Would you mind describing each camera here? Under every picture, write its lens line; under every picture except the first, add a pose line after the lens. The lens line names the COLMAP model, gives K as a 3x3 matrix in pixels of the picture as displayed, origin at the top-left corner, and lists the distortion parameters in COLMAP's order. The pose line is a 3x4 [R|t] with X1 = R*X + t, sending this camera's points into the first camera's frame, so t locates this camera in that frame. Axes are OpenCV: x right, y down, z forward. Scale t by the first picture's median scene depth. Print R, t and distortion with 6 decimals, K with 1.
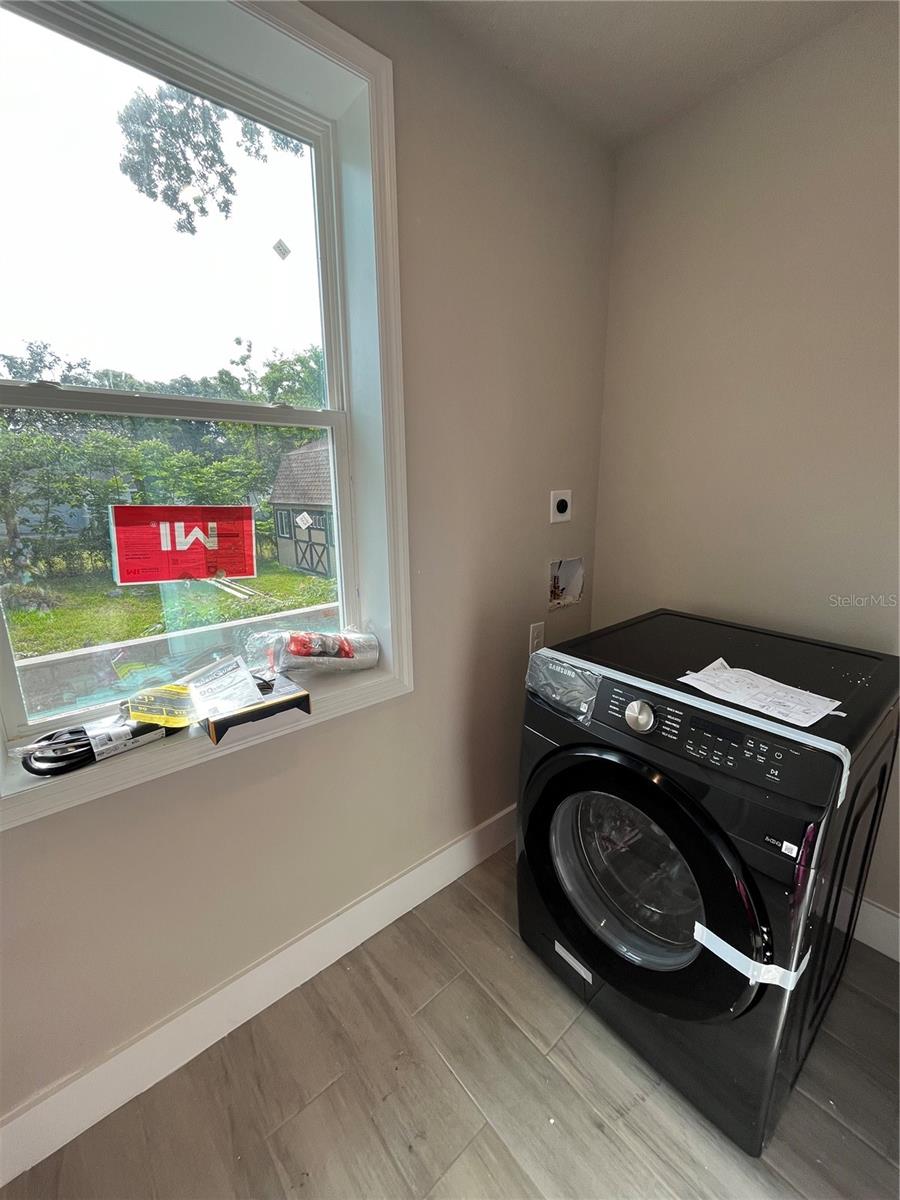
lens RADIAL K [[484.5, 0, 450.4], [0, 484.5, 598.4], [0, 0, 1]] dist [-0.003642, 0.000299]
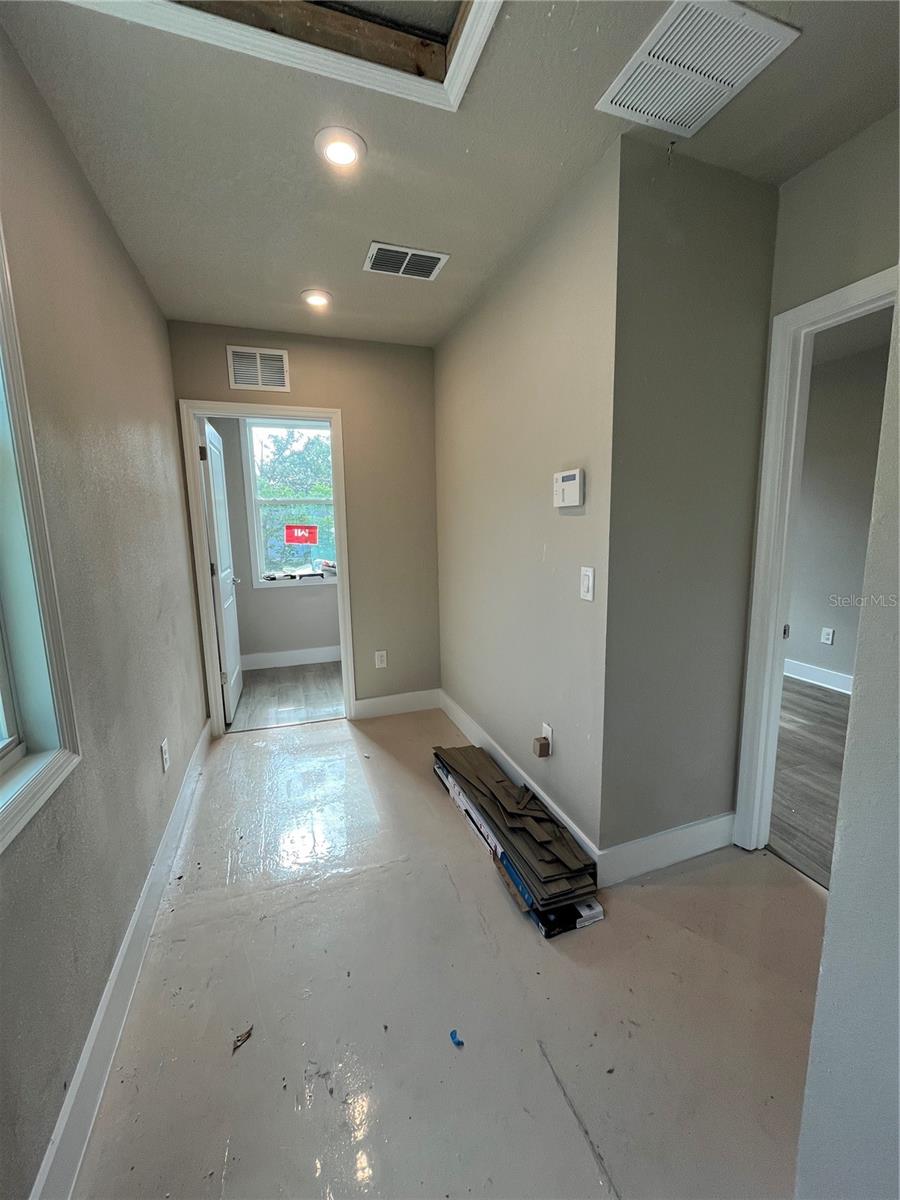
lens RADIAL K [[484.5, 0, 449.4], [0, 484.5, 595.9], [0, 0, 1]] dist [-0.003642, 0.000299]
pose [[0.932838, 0.055100, -0.356059, 2.058035], [-0.082972, 0.994528, -0.063476, 0.543541], [0.350613, 0.088756, 0.932305, -2.267894]]
